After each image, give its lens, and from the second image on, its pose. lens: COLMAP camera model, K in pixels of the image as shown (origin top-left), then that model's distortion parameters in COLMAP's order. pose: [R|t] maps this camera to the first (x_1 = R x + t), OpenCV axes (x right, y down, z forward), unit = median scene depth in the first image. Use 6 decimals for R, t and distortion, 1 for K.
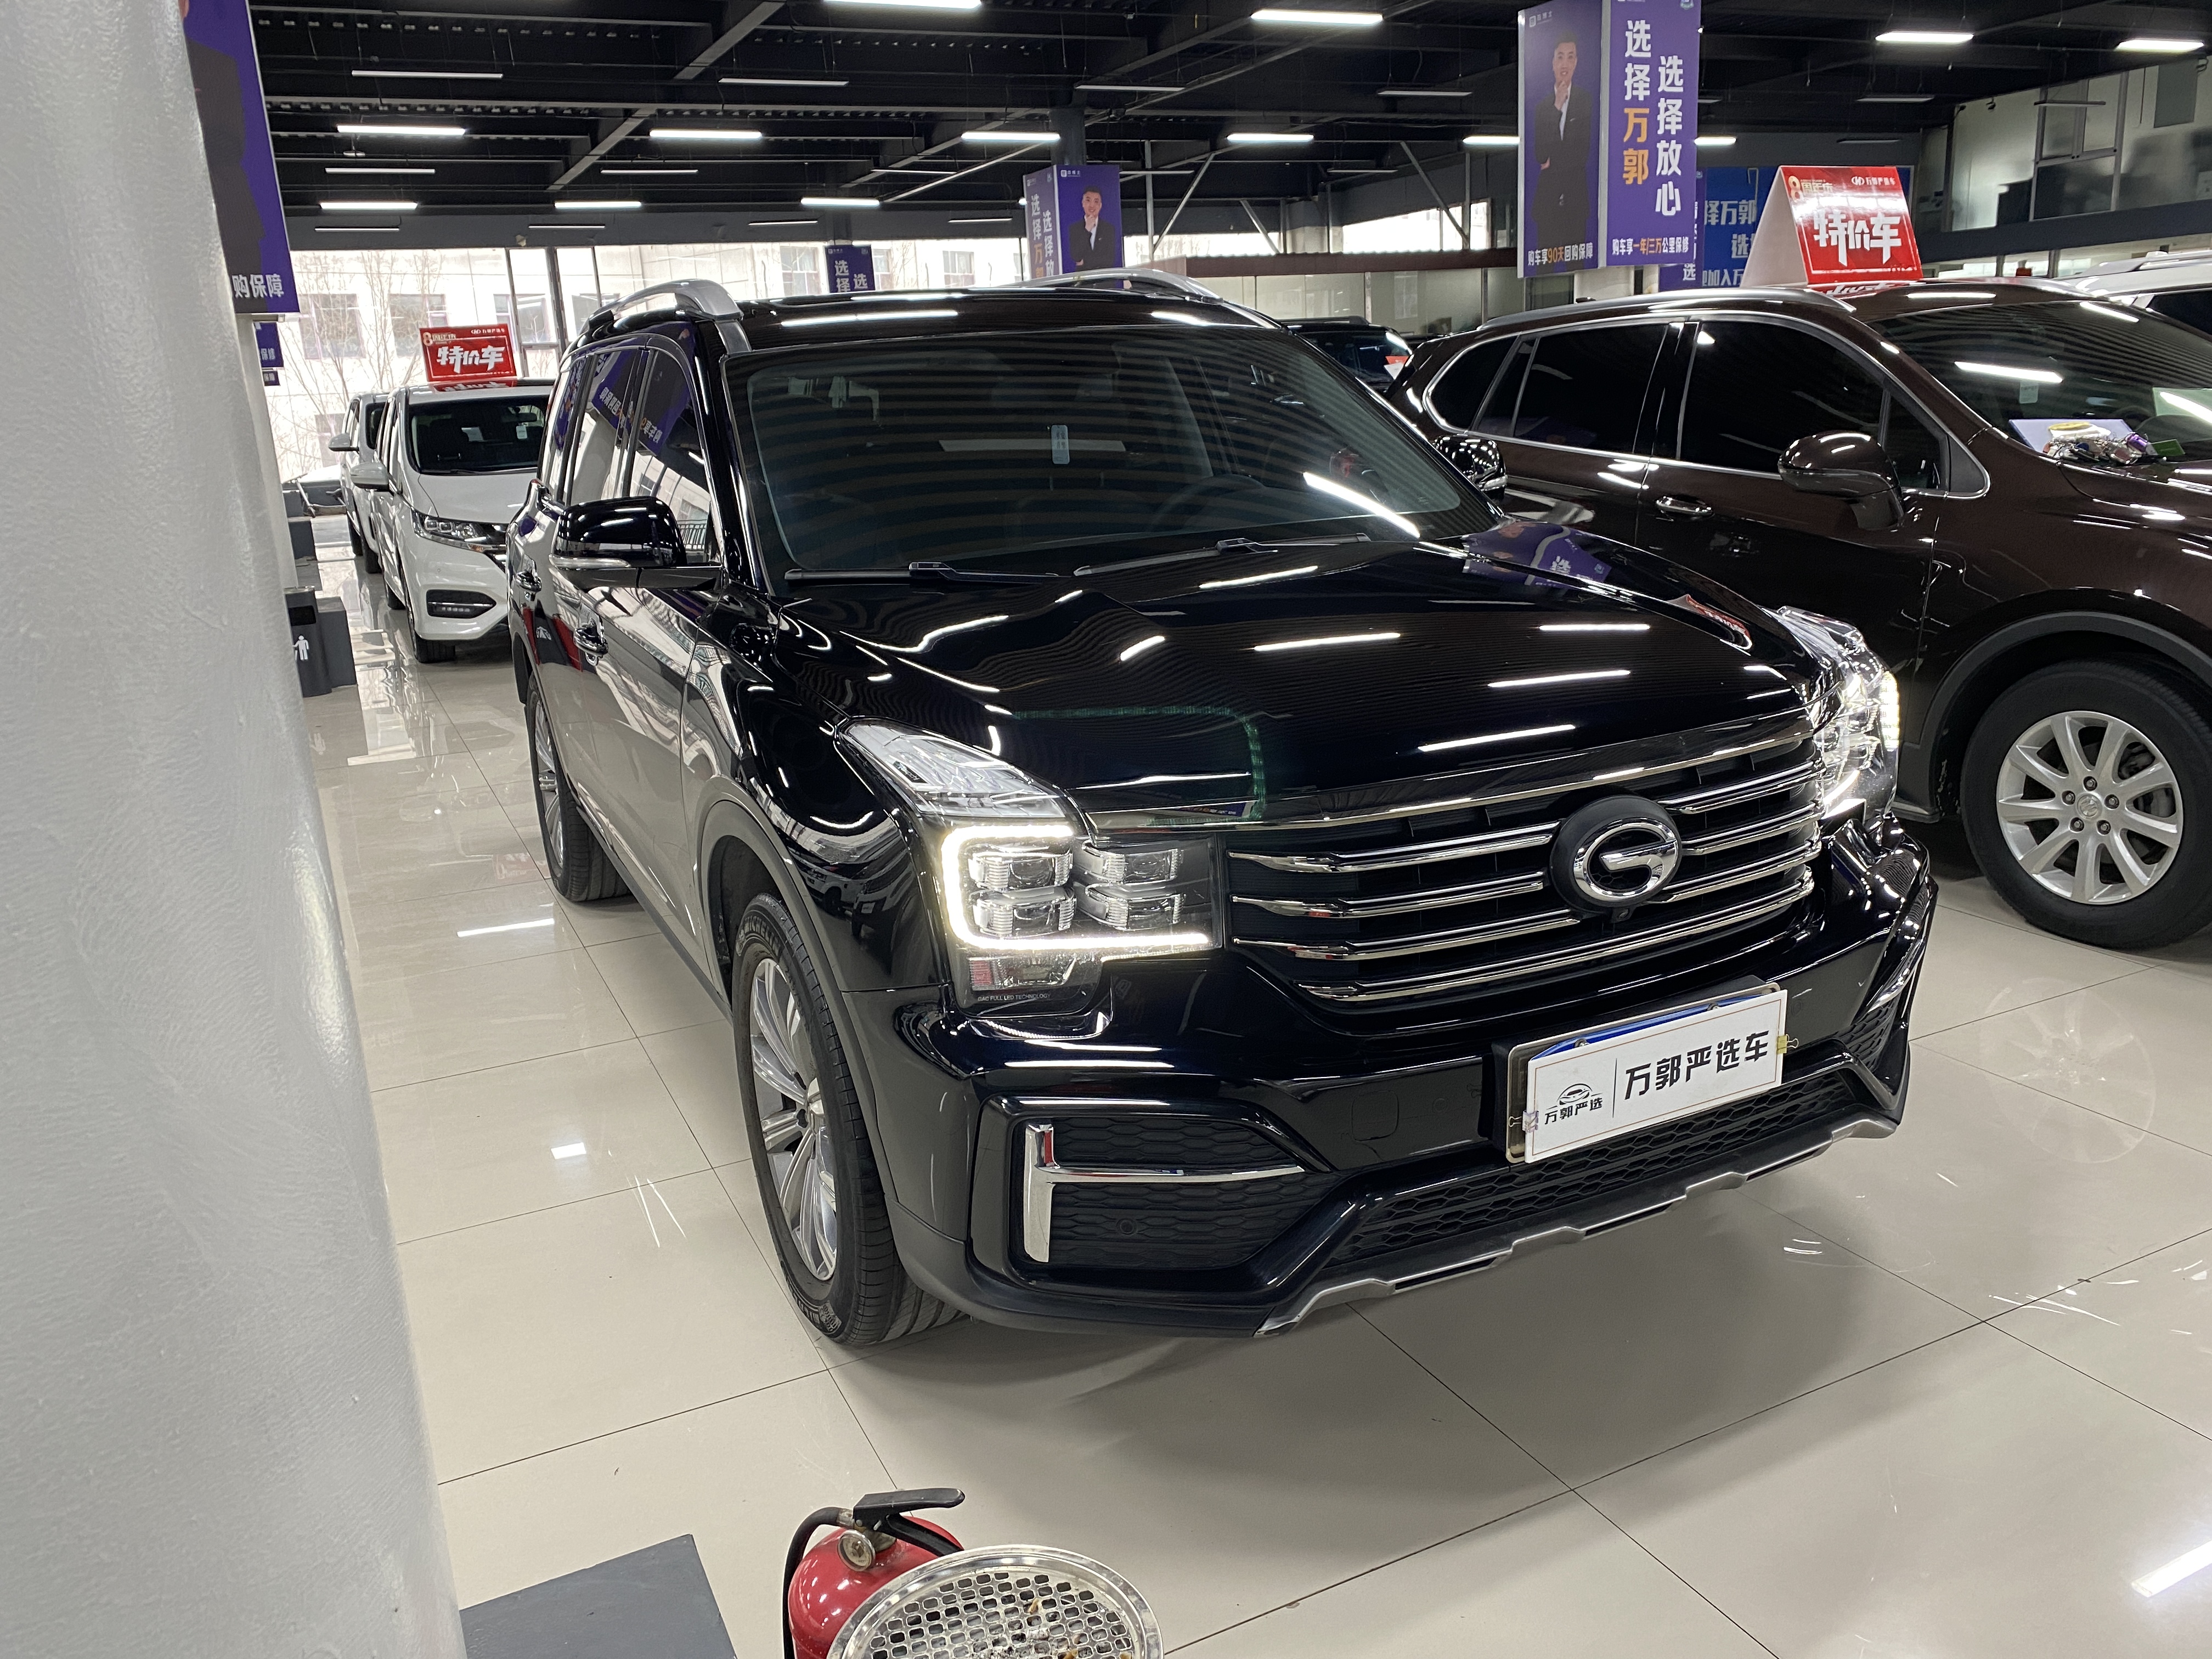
lens RADIAL K [[1689.8, 0, 1111.9], [0, 1689.8, 854.6], [0, 0, 1]] dist [-0.076105, 0.141831]
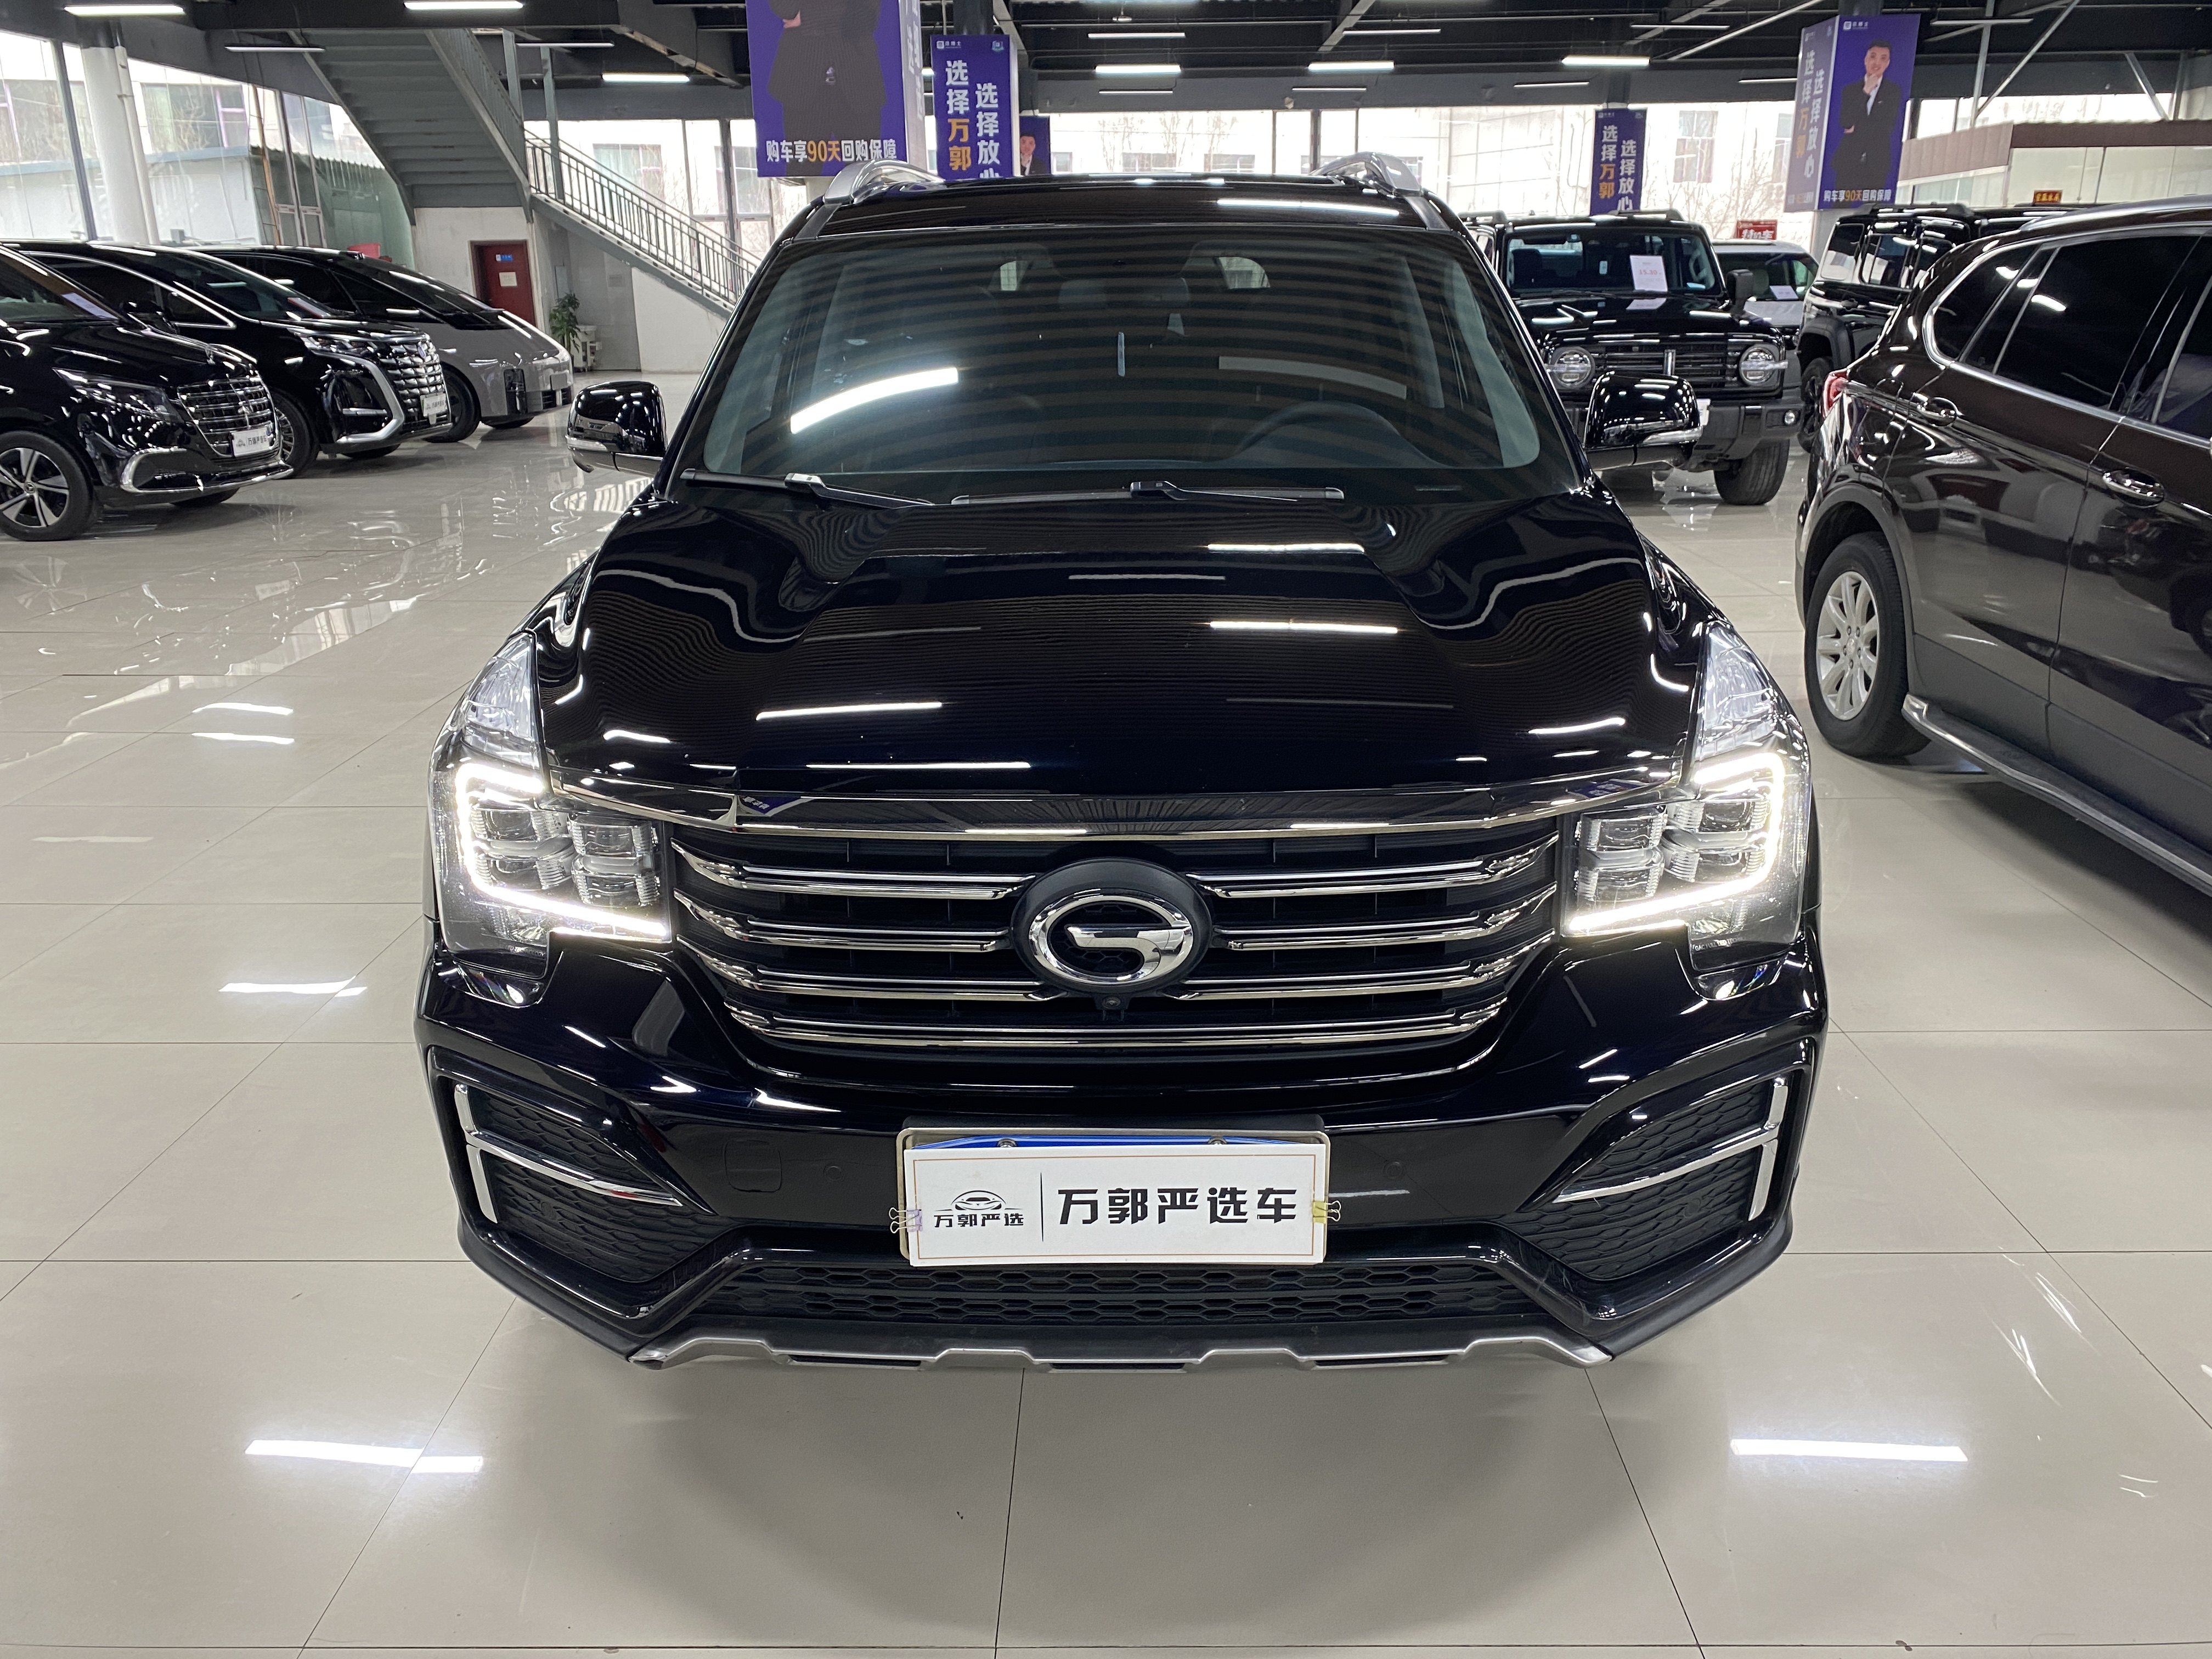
lens RADIAL K [[1672.4, 0, 1110.0], [0, 1672.4, 820.8], [0, 0, 1]] dist [0.049763, -0.047513]
pose [[0.897240, 0.175835, -0.405022, 0.590838], [-0.154623, 0.984328, 0.084800, -0.114388], [0.413585, -0.013460, 0.910366, 0.253518]]
